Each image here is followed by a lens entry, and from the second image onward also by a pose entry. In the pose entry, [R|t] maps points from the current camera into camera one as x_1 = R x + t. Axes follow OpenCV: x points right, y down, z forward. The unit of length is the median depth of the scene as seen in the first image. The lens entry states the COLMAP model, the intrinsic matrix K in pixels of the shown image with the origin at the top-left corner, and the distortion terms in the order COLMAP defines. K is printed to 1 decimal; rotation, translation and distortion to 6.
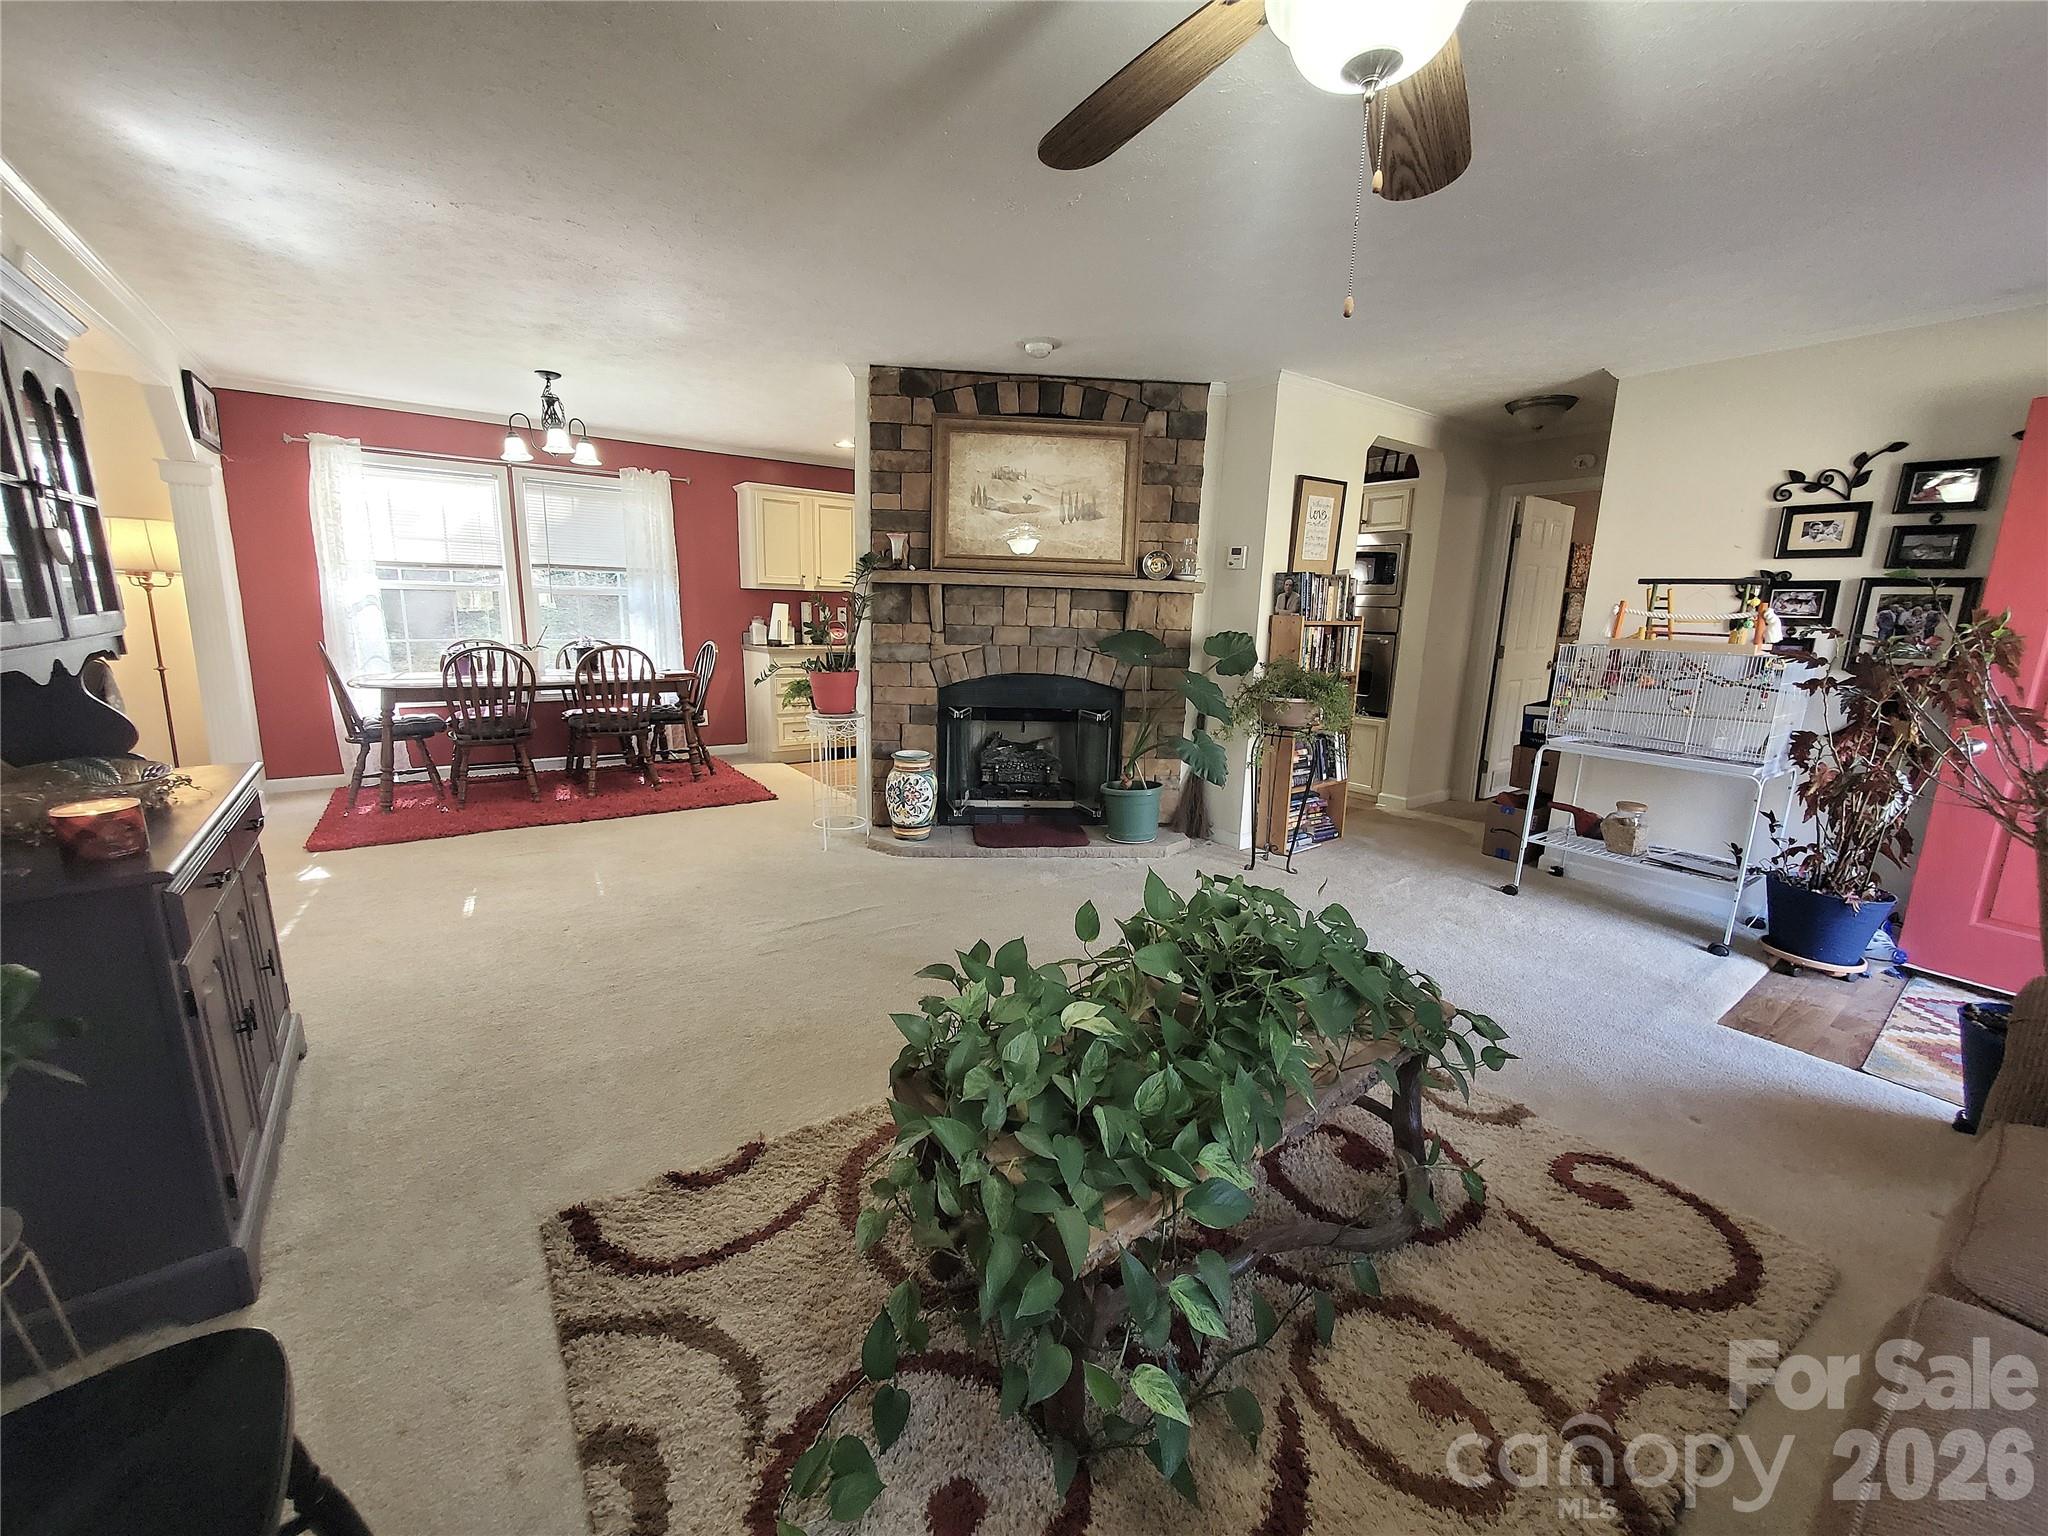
lens RADIAL K [[807.2, 0, 1023.6], [0, 807.2, 764.6], [0, 0, 1]] dist [-0.000476, -0.000142]
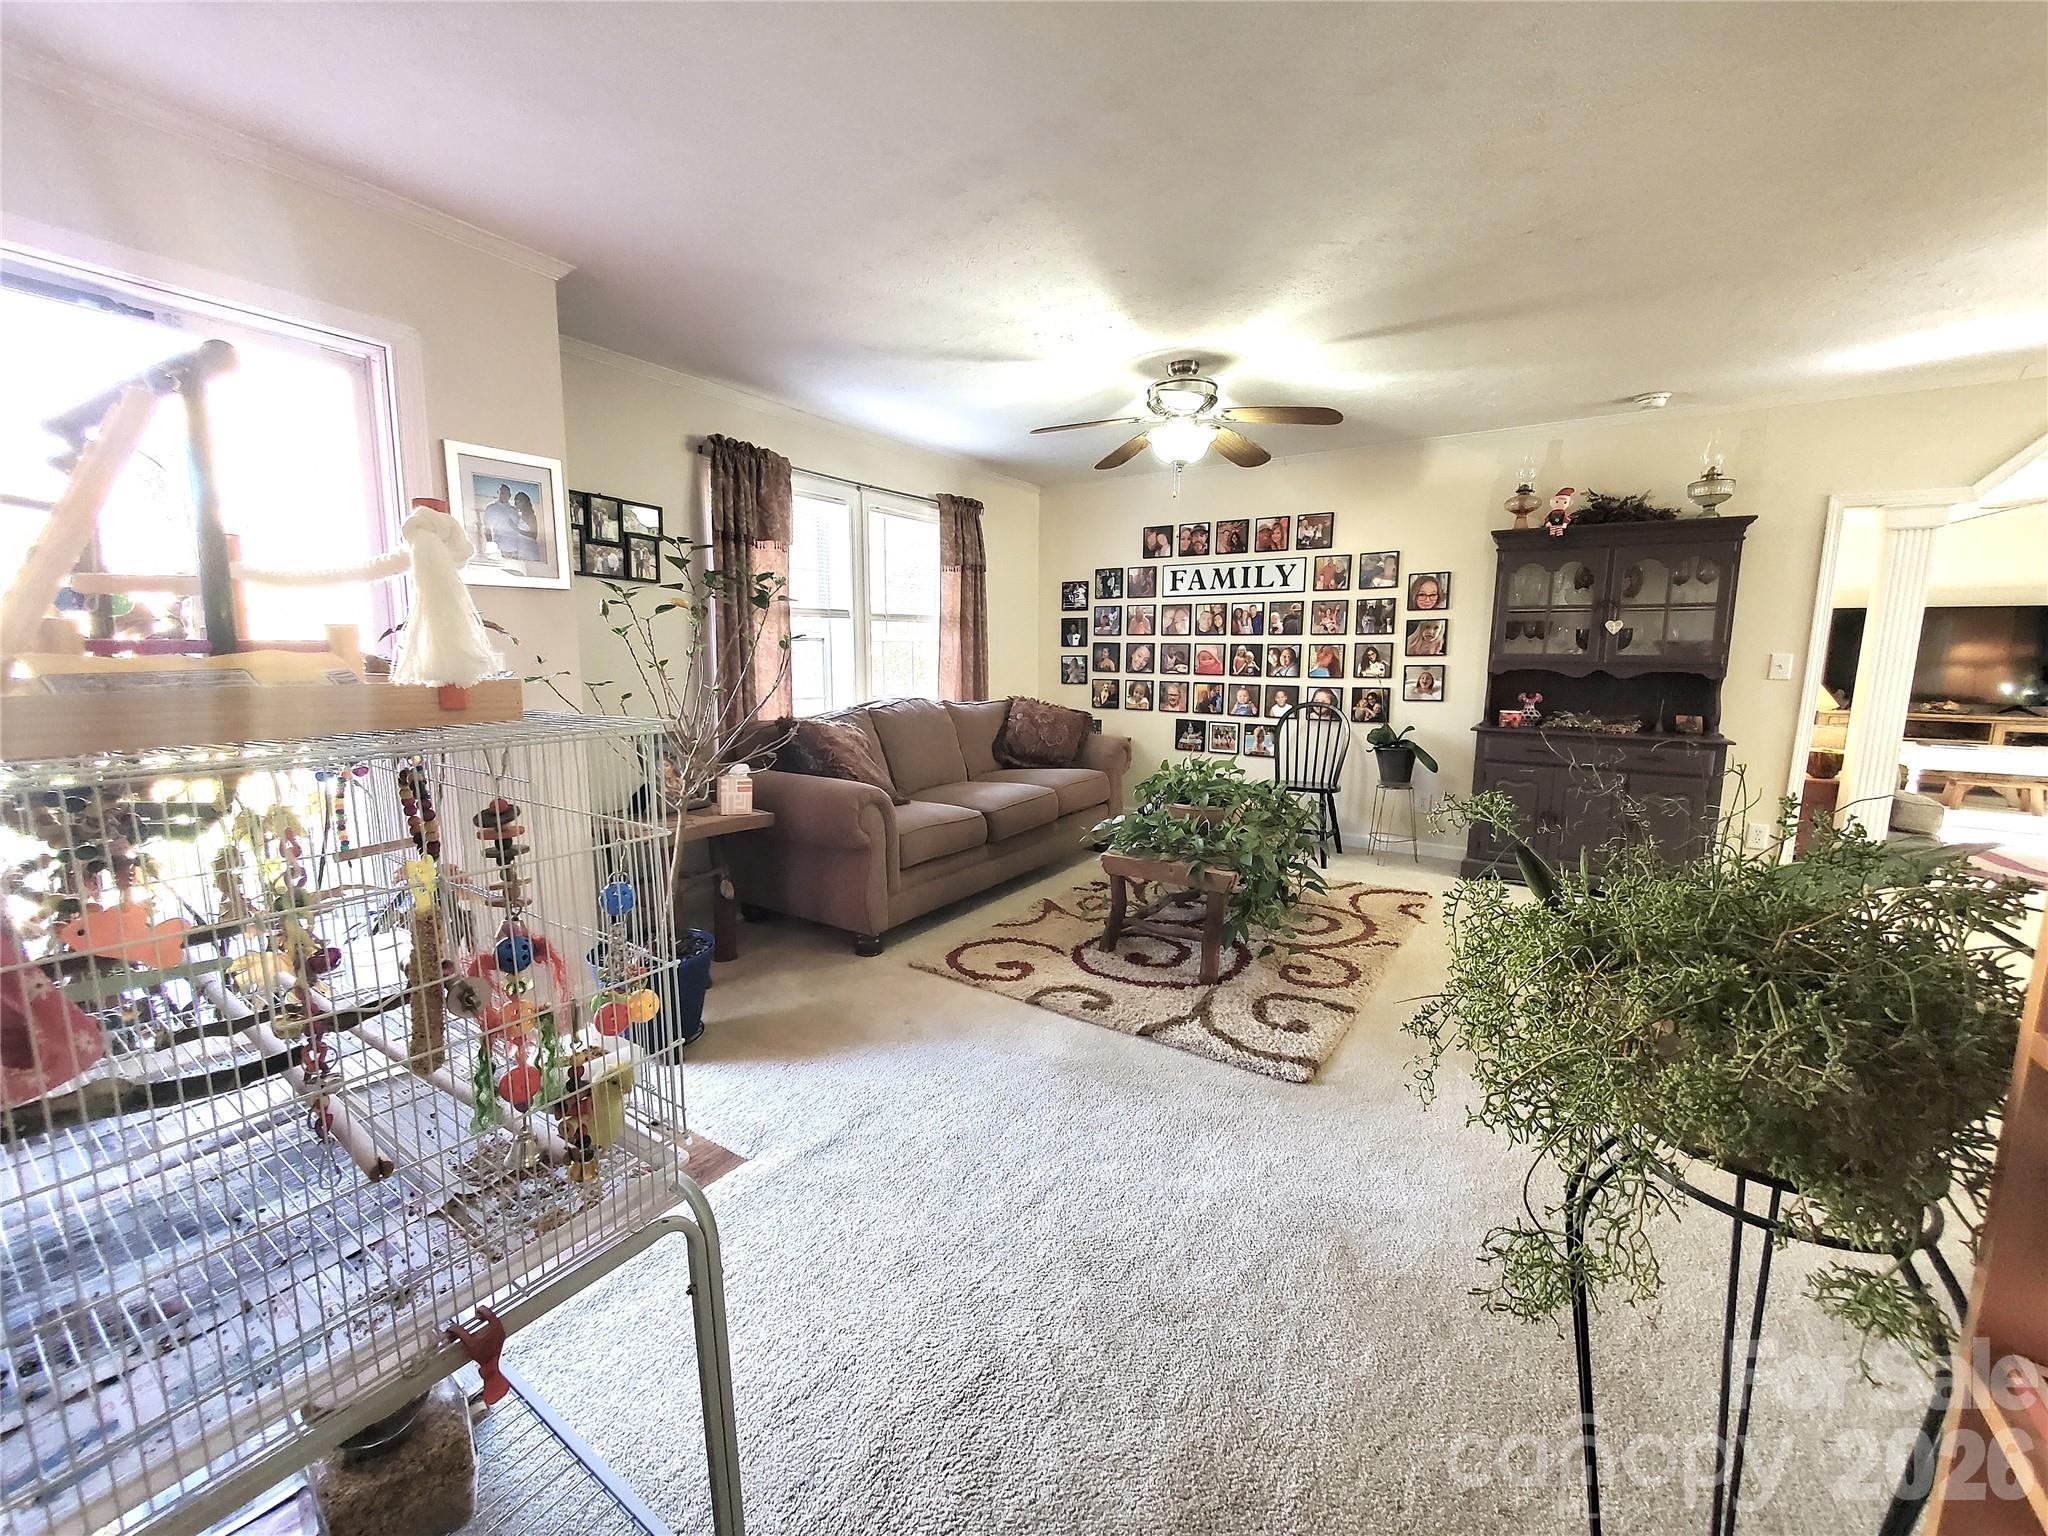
lens RADIAL K [[807.2, 0, 1023.6], [0, 807.2, 764.6], [0, 0, 1]] dist [-0.000476, -0.000142]
pose [[-0.933923, 0.021196, -0.356845, 0.748723], [-0.098410, 0.944425, 0.313652, -0.237384], [0.343662, 0.328044, -0.879934, 1.379050]]
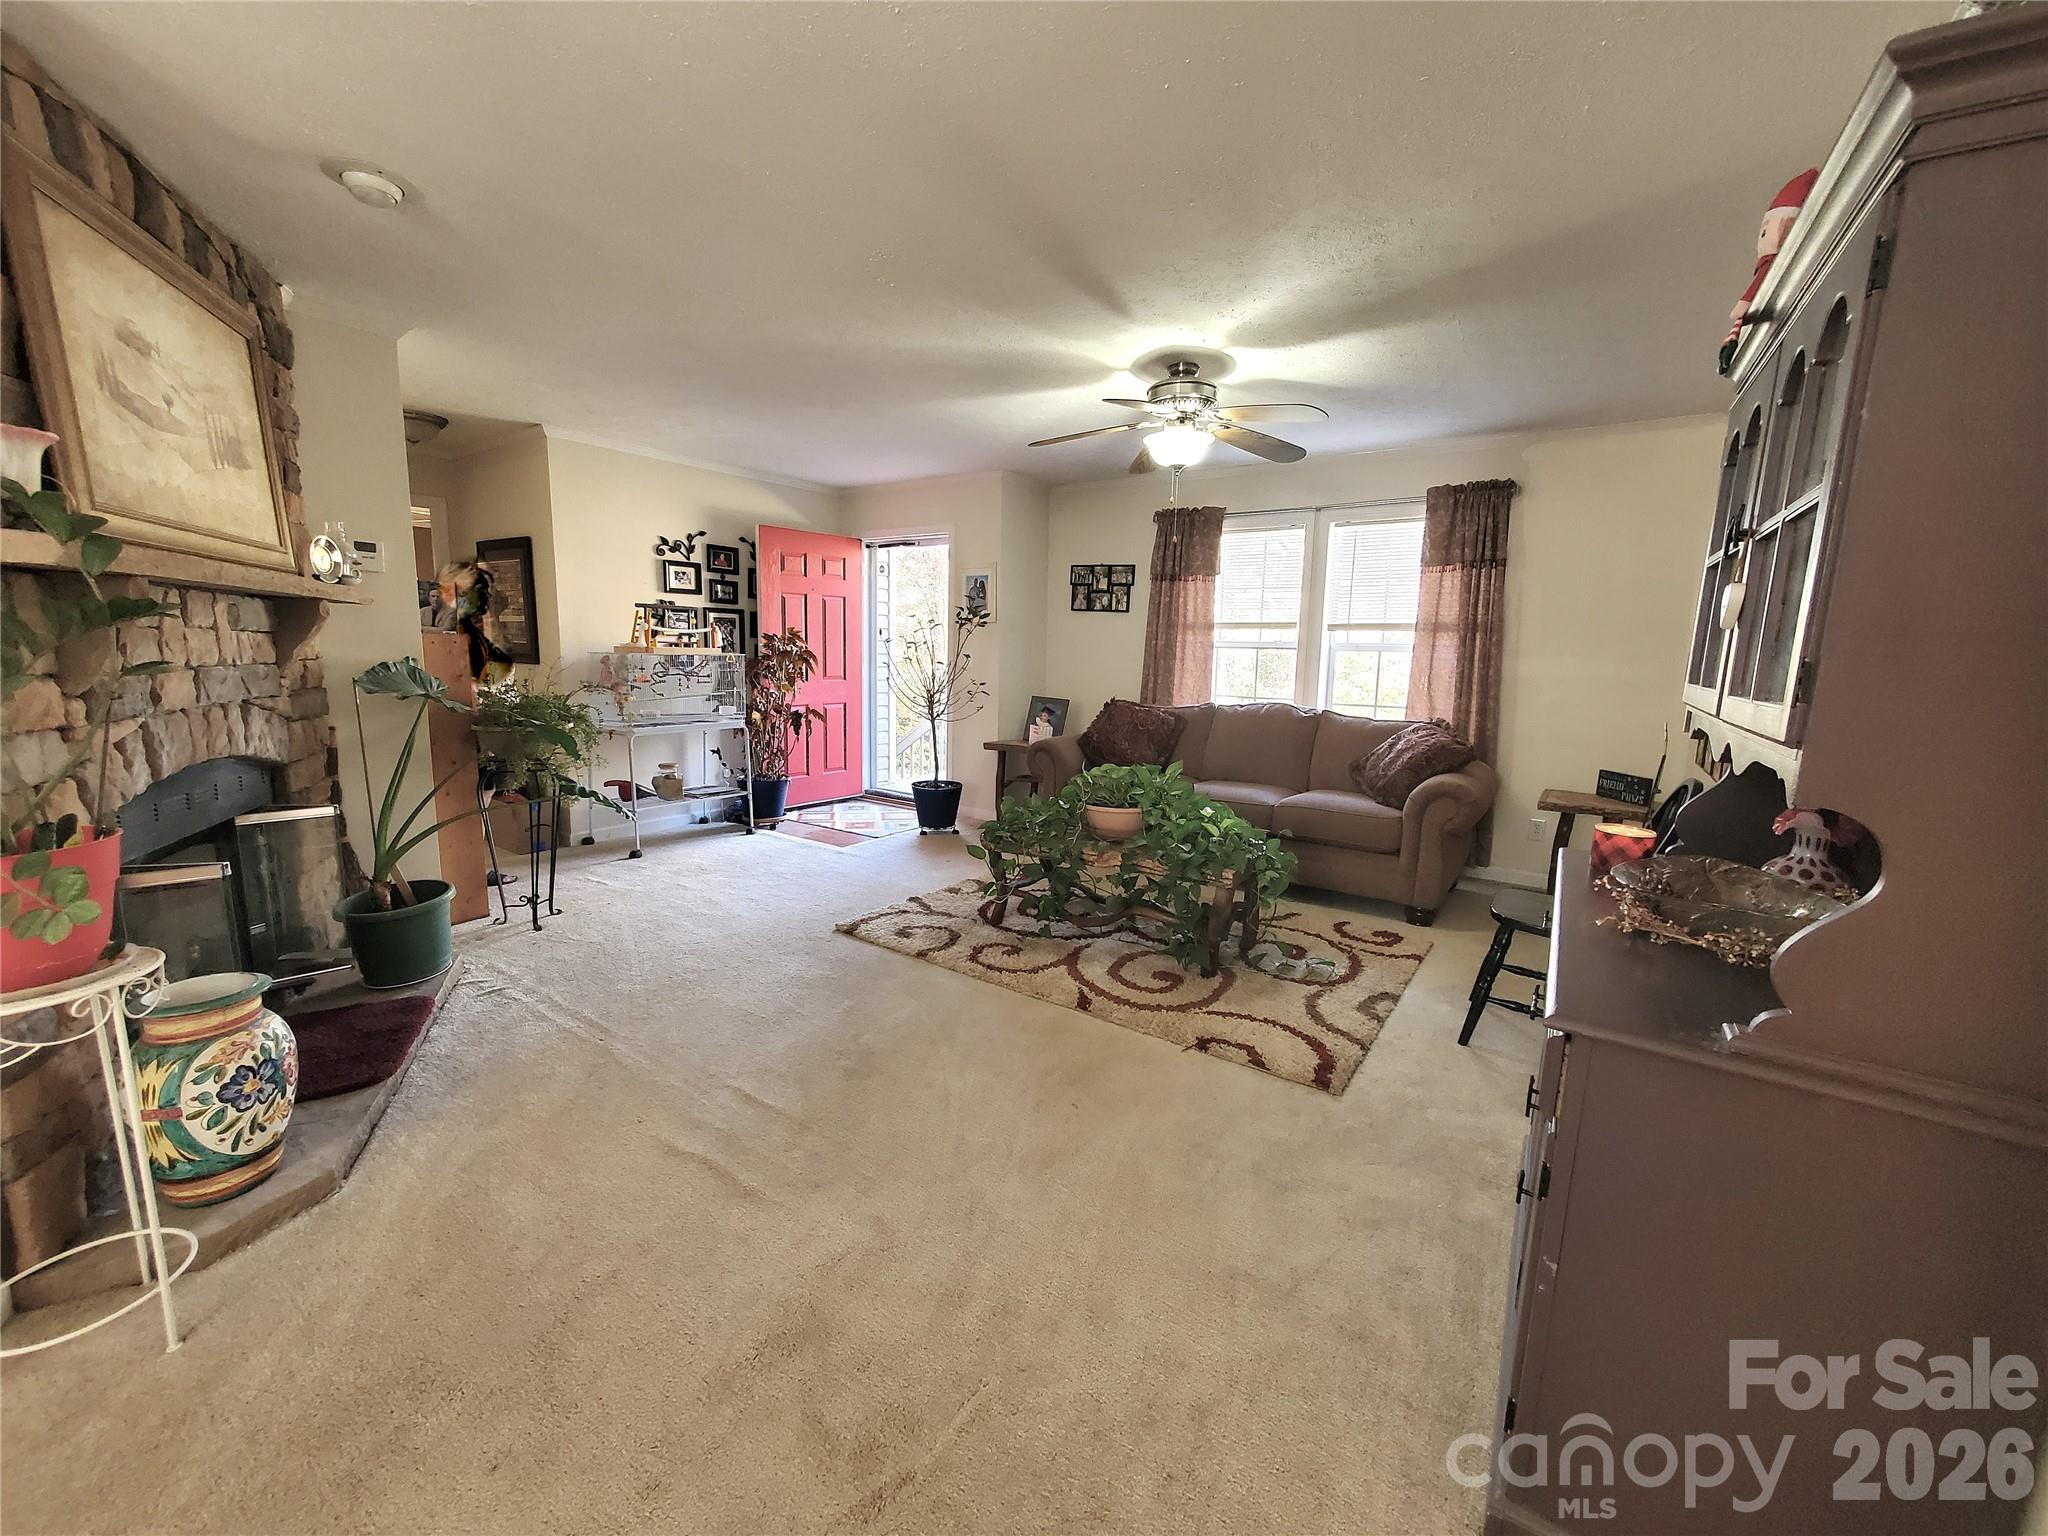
lens RADIAL K [[816.3, 0, 1012.9], [0, 816.3, 768.0], [0, 0, 1]] dist [-0.000654, -0.000075]
pose [[-0.324022, -0.173902, 0.929929, -0.864789], [0.158177, 0.959165, 0.234484, -0.207048], [-0.932732, 0.223072, -0.283283, 0.957976]]
